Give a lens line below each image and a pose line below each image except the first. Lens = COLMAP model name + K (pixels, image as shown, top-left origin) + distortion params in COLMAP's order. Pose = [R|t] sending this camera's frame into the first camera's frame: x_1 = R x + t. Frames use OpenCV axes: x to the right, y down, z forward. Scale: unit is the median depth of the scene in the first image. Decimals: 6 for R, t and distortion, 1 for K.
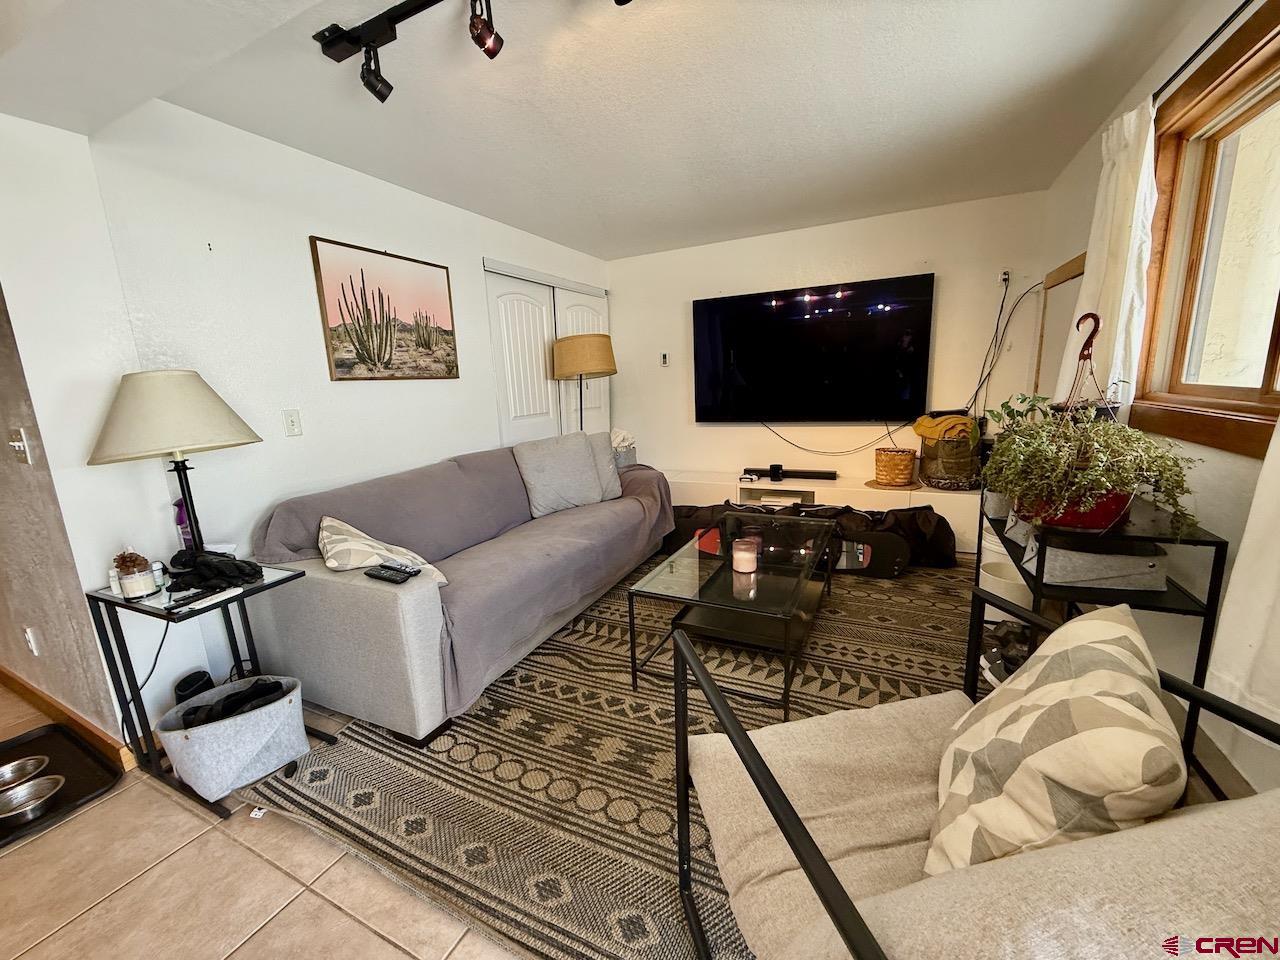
lens RADIAL K [[510.6, 0, 635.2], [0, 510.6, 482.0], [0, 0, 1]] dist [-0.003492, 0.000375]
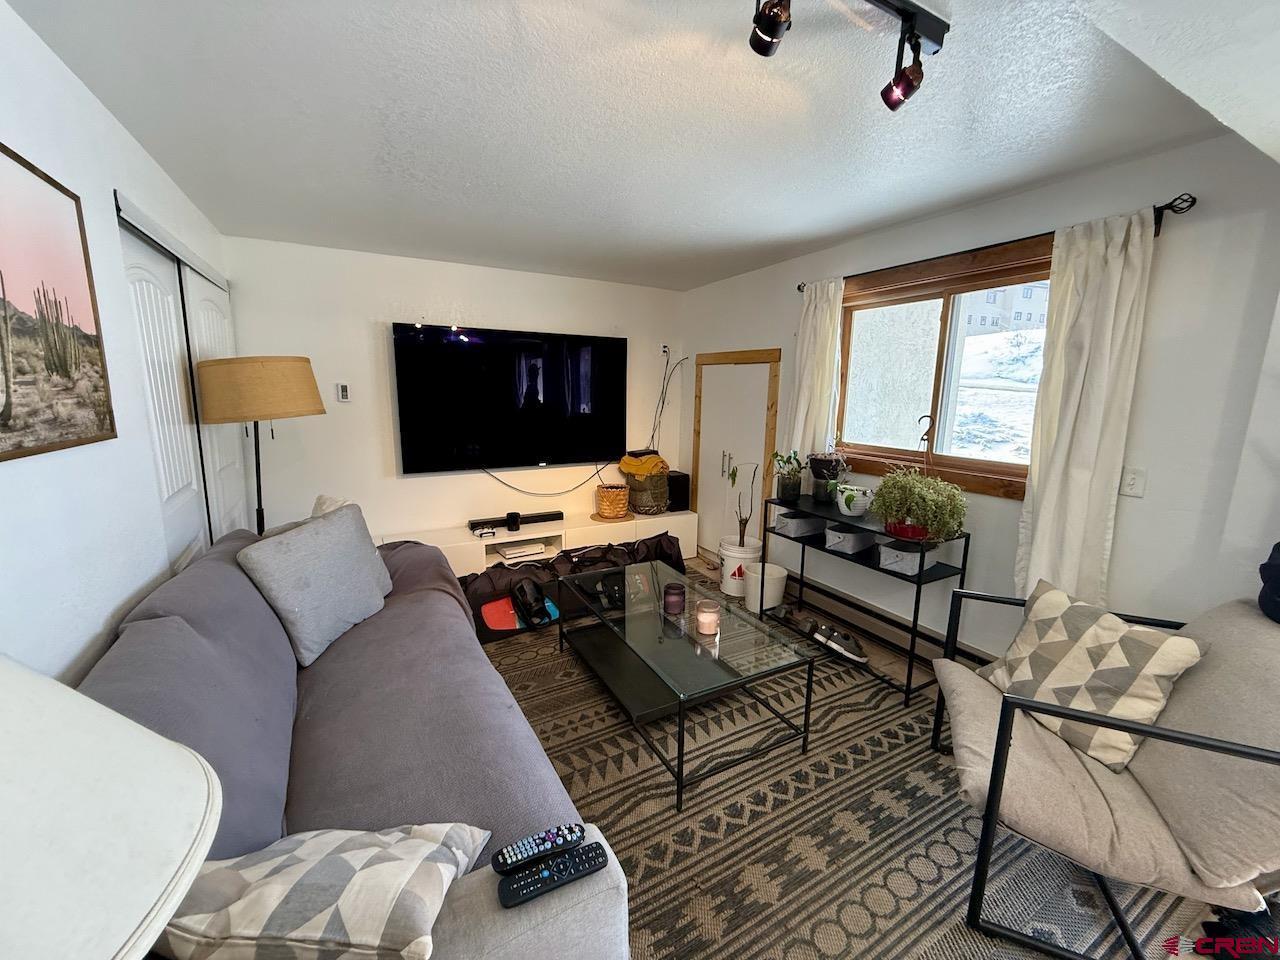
lens RADIAL K [[510.6, 0, 638.7], [0, 510.6, 479.6], [0, 0, 1]] dist [-0.003492, 0.000375]
pose [[0.568137, -0.092078, 0.817766, -0.465734], [0.121972, 0.992167, 0.026975, -0.120139], [-0.813844, 0.084419, 0.574918, 0.346458]]
